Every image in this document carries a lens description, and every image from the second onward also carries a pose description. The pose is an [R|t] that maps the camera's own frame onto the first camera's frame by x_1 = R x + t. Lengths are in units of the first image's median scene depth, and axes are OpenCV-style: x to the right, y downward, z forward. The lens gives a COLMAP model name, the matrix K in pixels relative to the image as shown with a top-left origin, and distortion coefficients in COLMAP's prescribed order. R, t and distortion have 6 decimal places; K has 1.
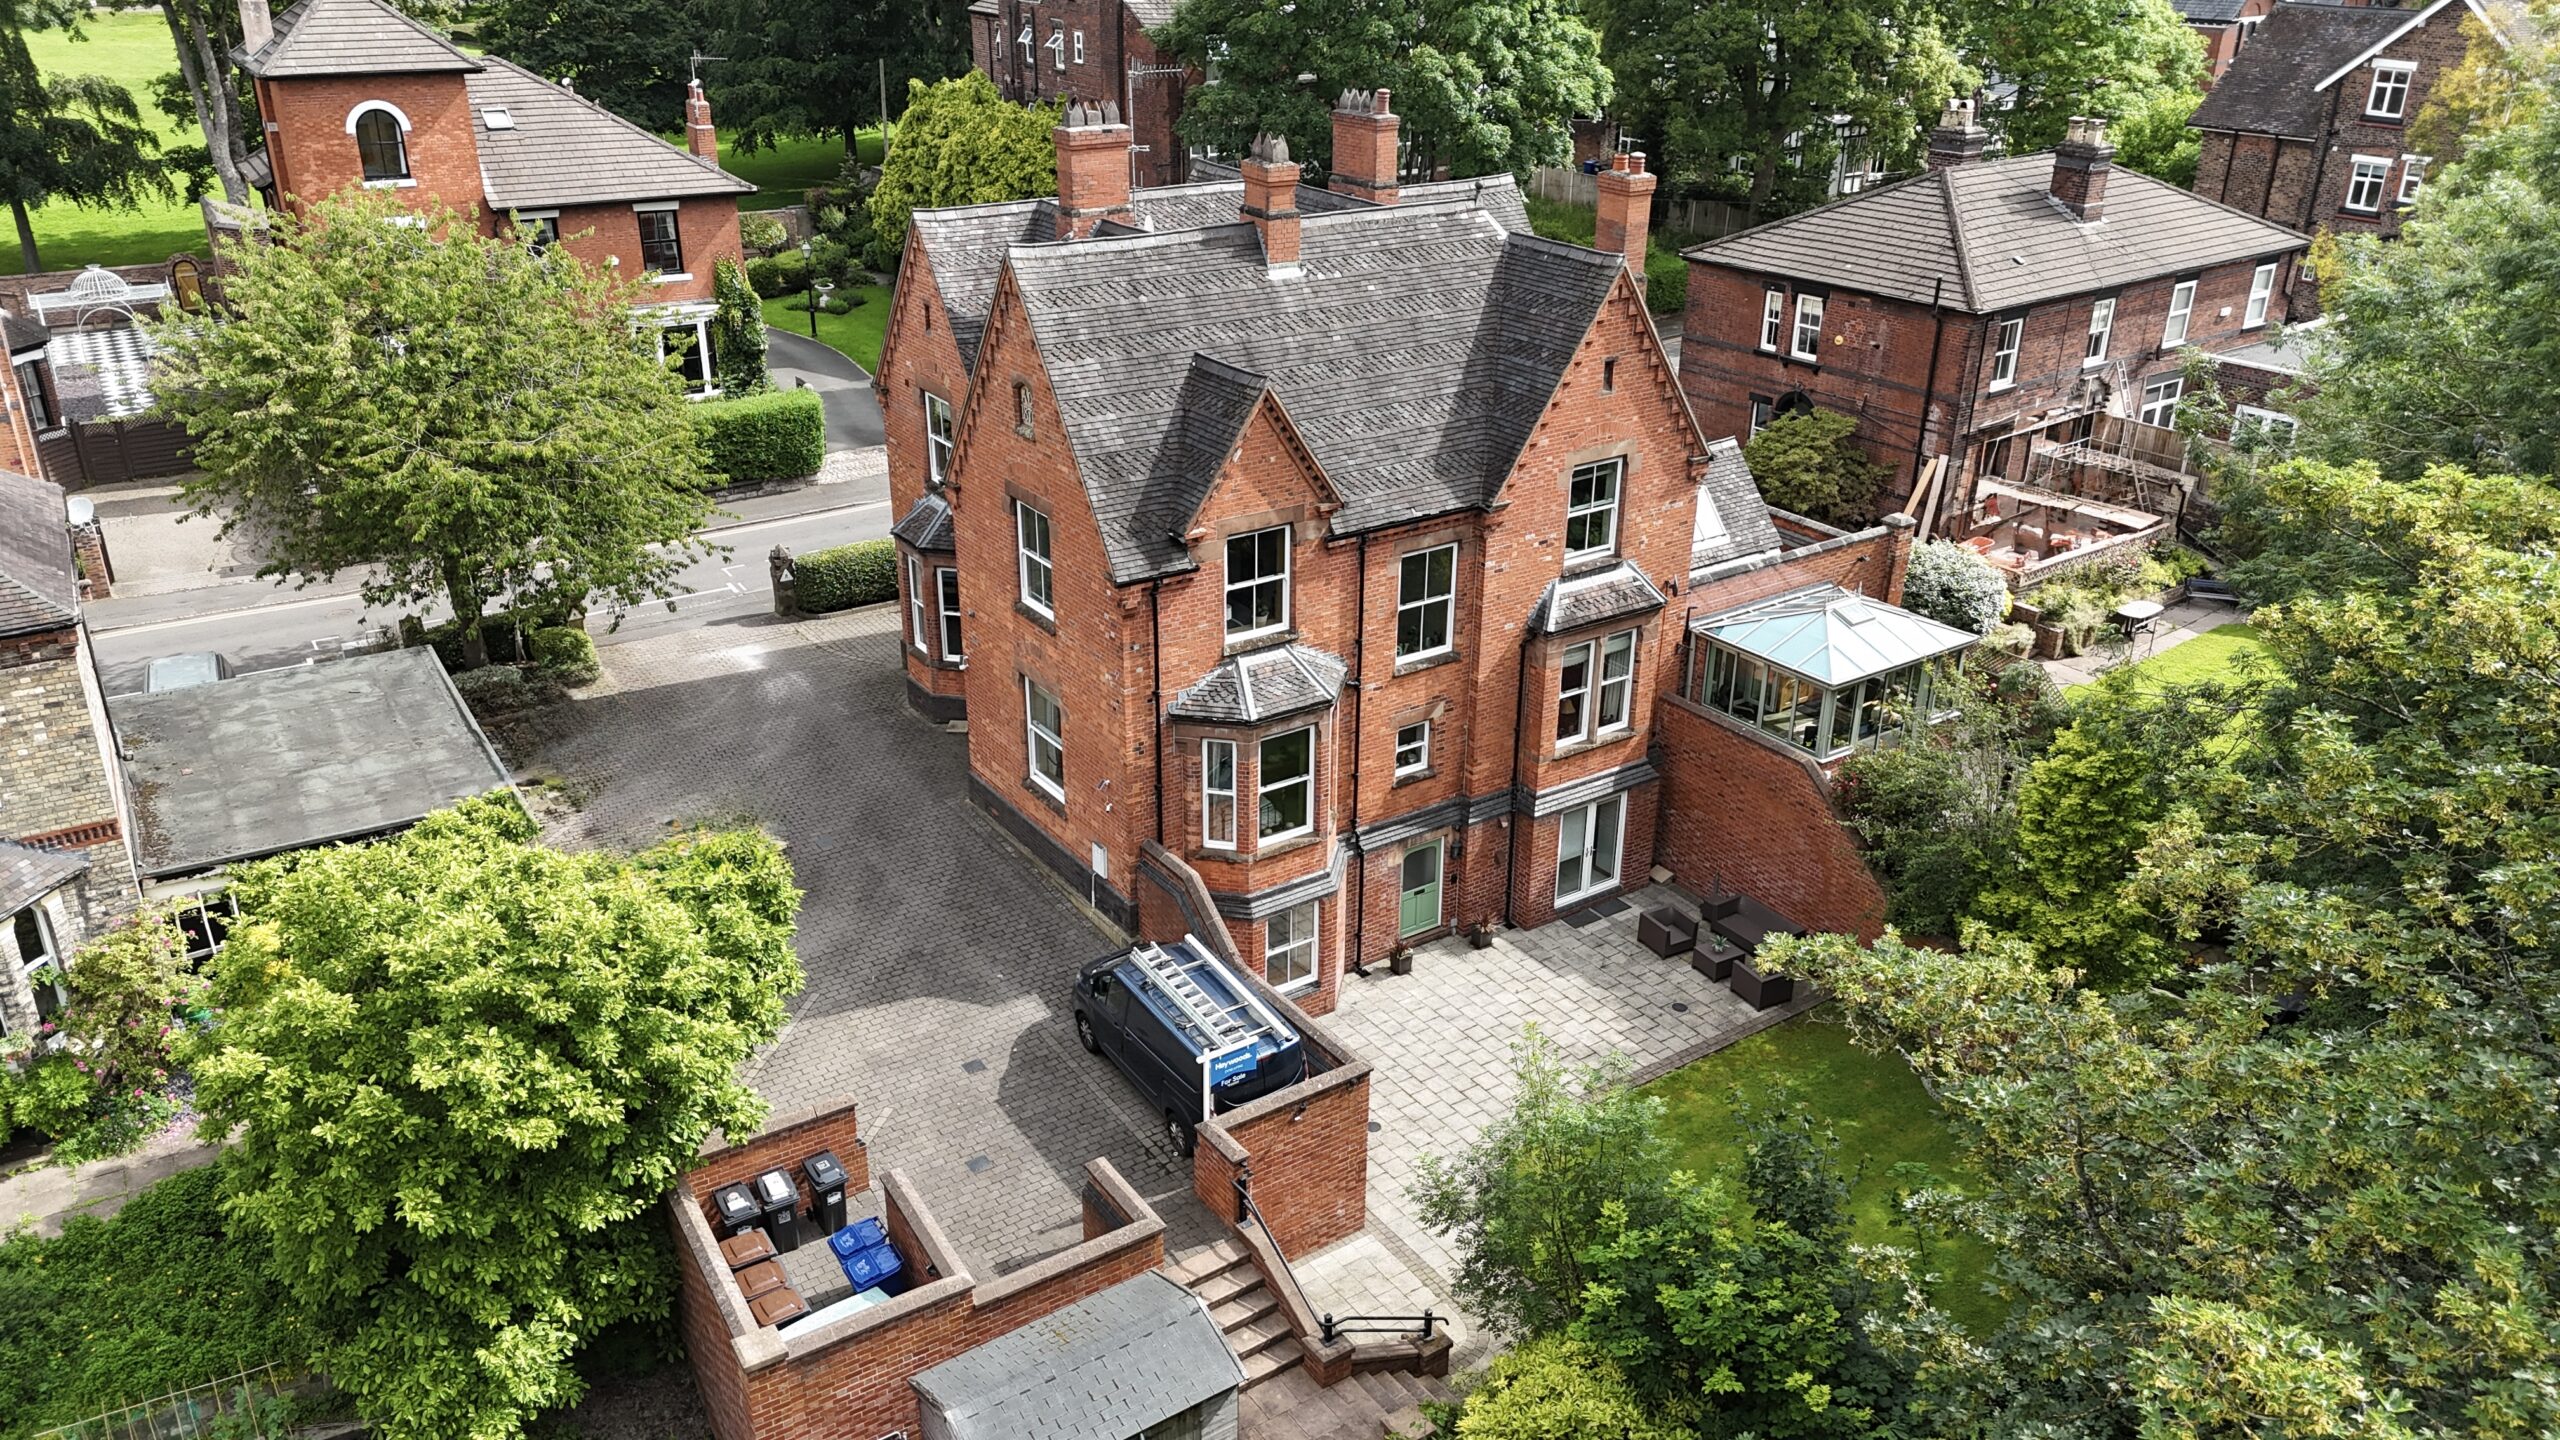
lens RADIAL K [[1805.5, 0, 1274.9], [0, 1805.5, 729.6], [0, 0, 1]] dist [0.047266, 0.000369]
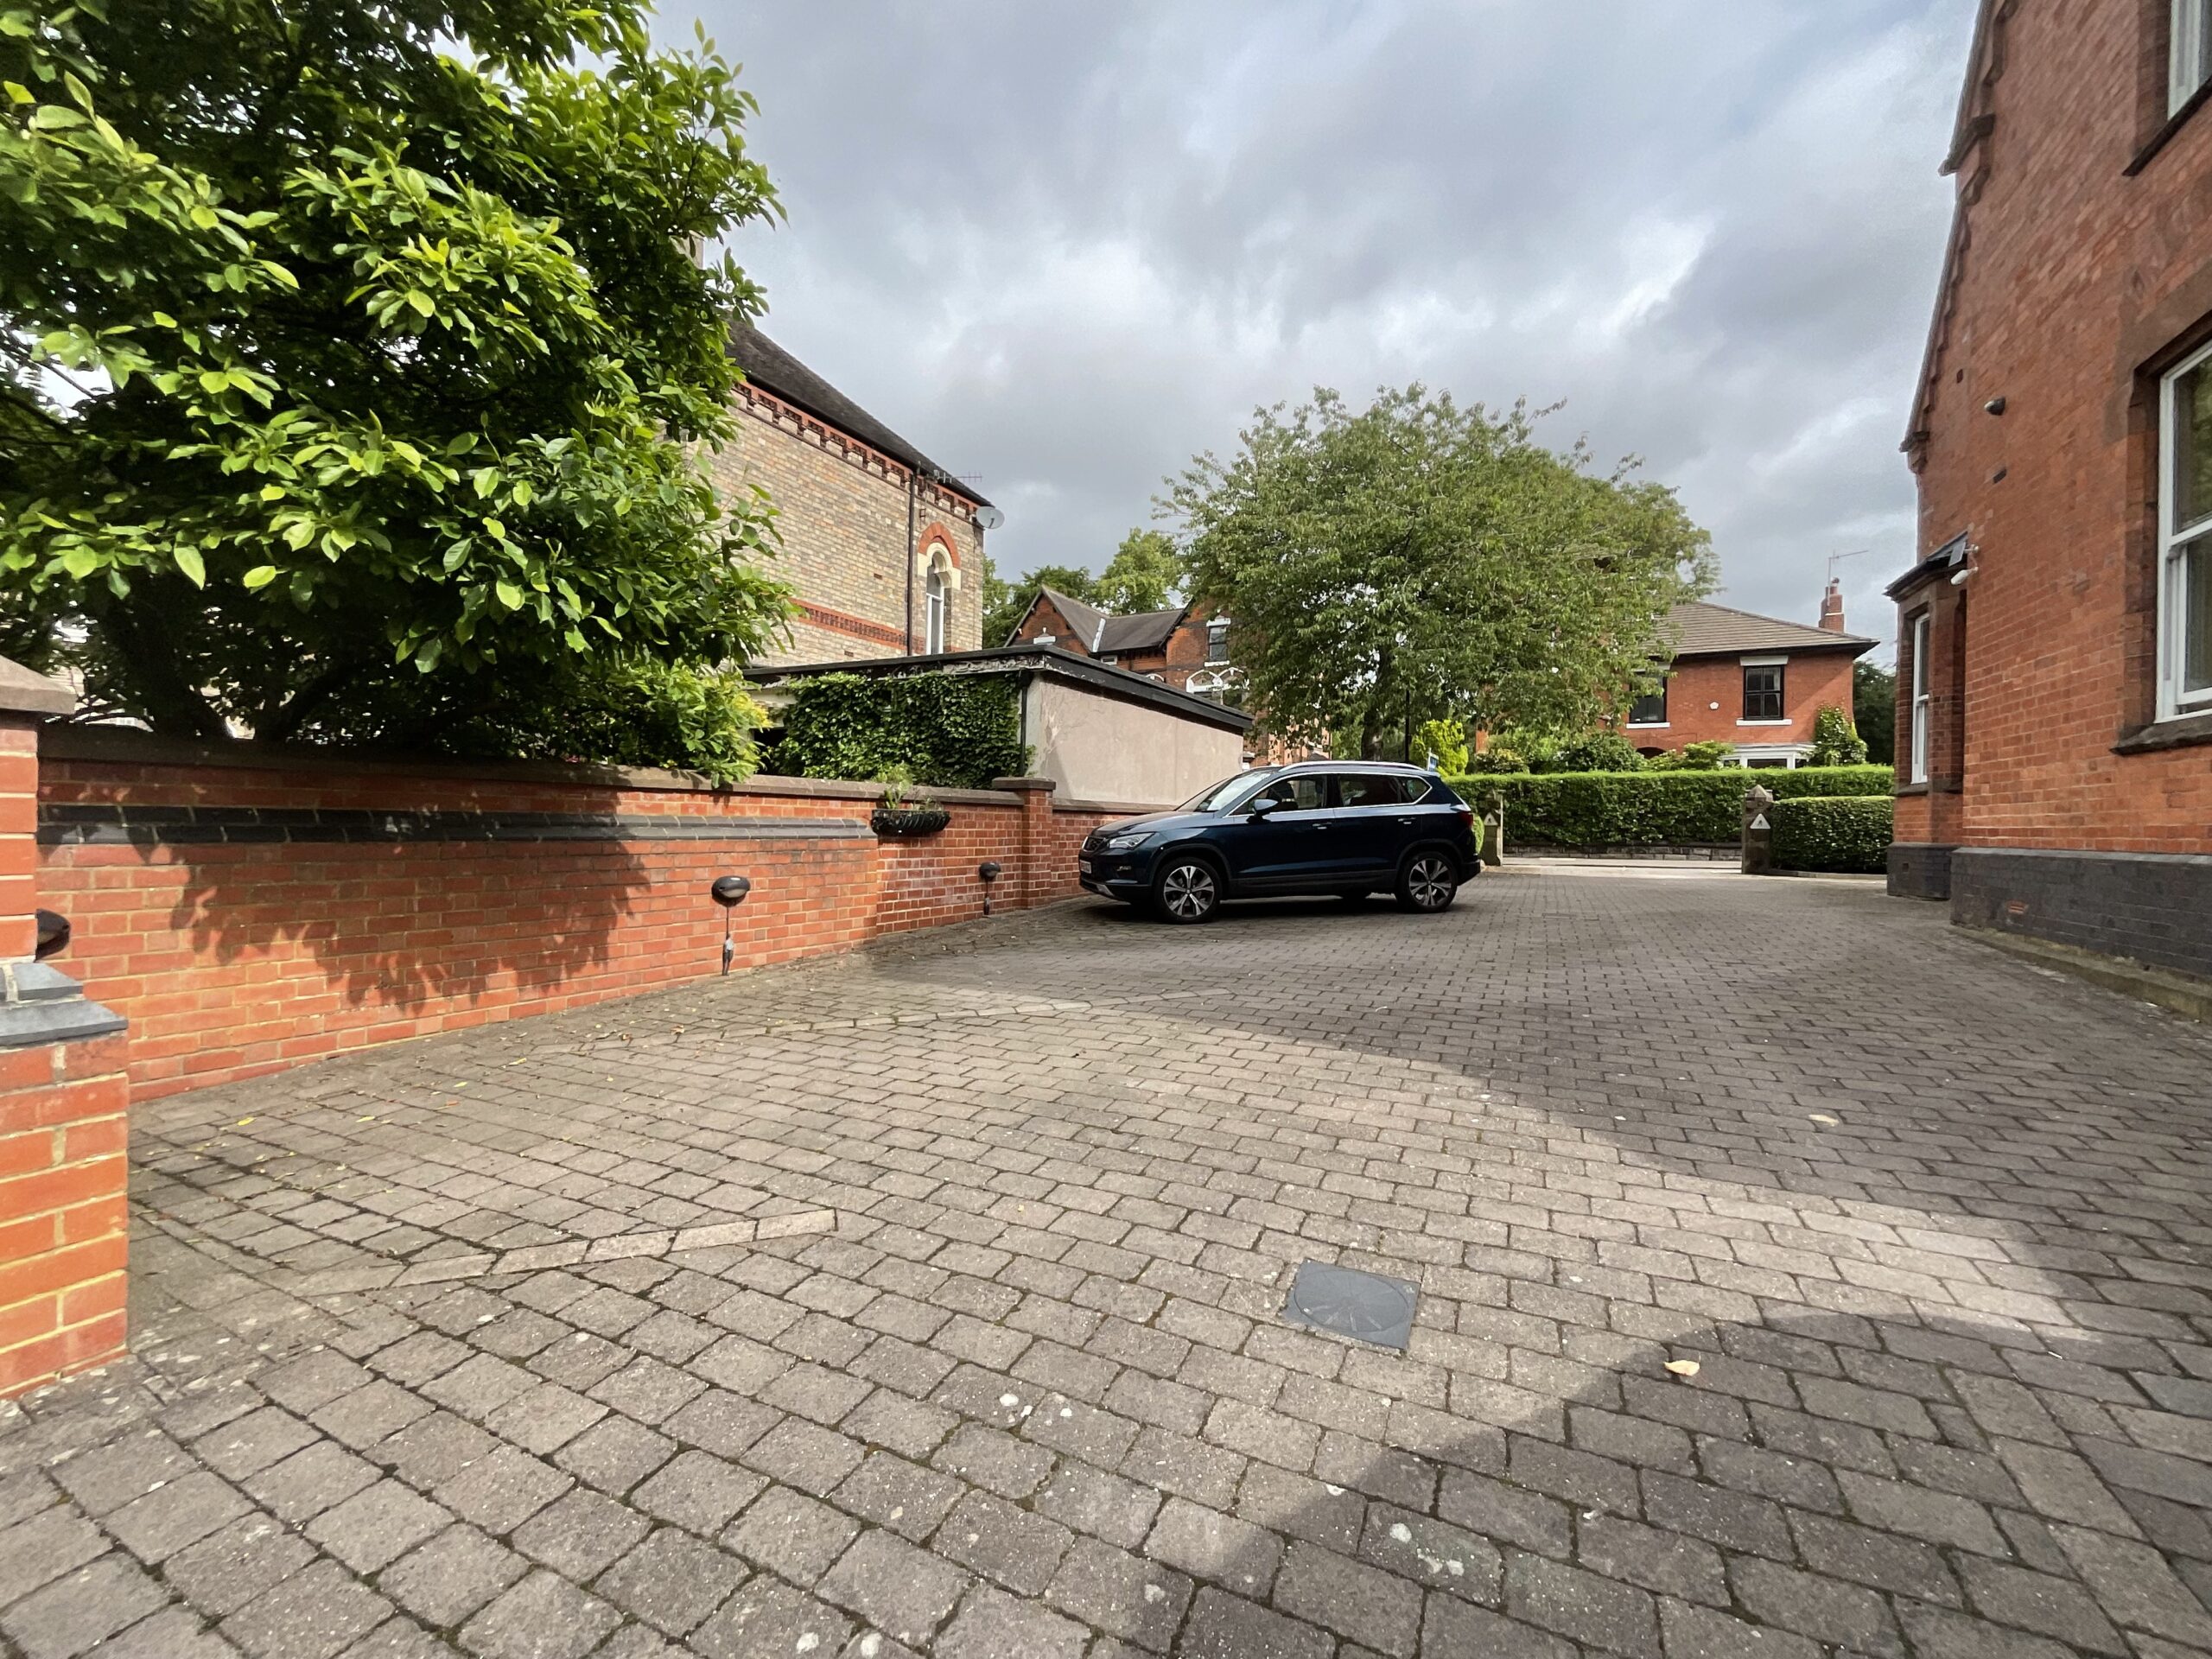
lens RADIAL K [[899.3, 0, 1103.0], [0, 899.3, 830.4], [0, 0, 1]] dist [0.007600, -0.003245]
pose [[0.501876, 0.003903, -0.864931, -0.087634], [-0.359825, 0.910292, -0.204681, 0.140940], [0.786541, 0.413948, 0.458258, 0.759979]]
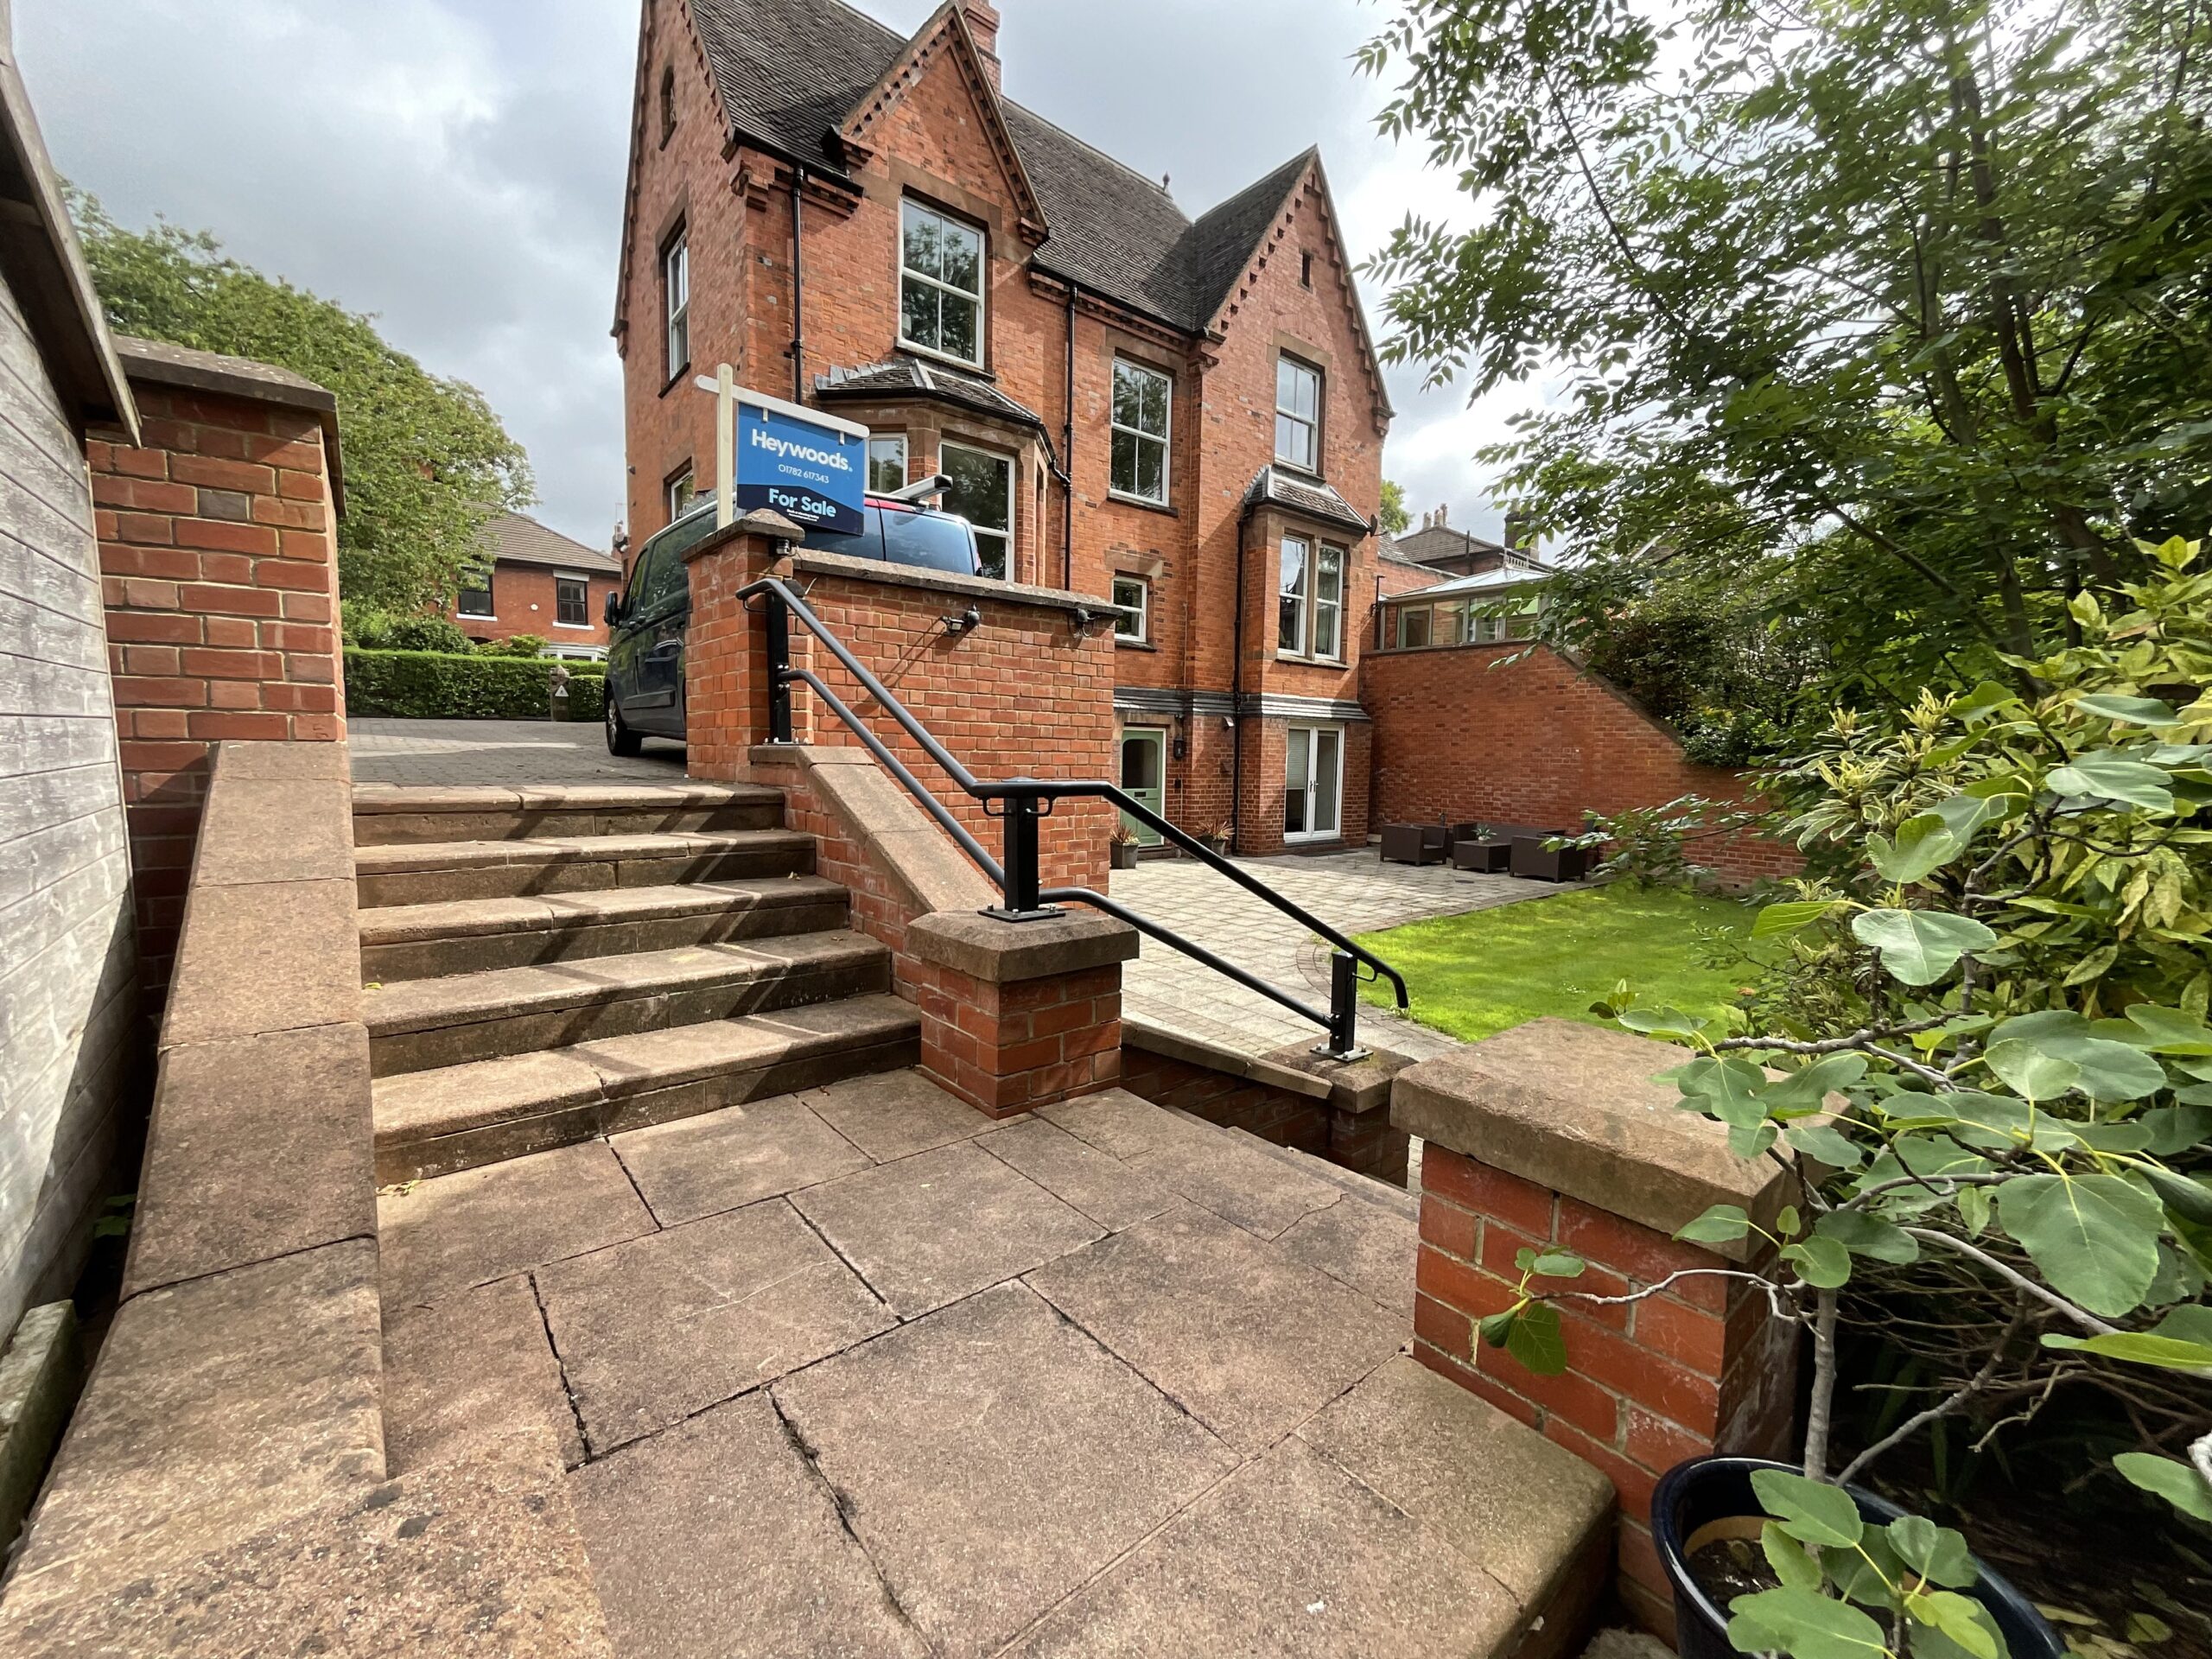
lens RADIAL K [[899.3, 0, 1103.1], [0, 899.3, 827.4], [0, 0, 1]] dist [0.007600, -0.003245]
pose [[0.995420, 0.000533, 0.095599, 0.020374], [0.030438, 0.946179, -0.322210, 0.247520], [-0.090625, 0.323644, 0.941829, 0.600430]]
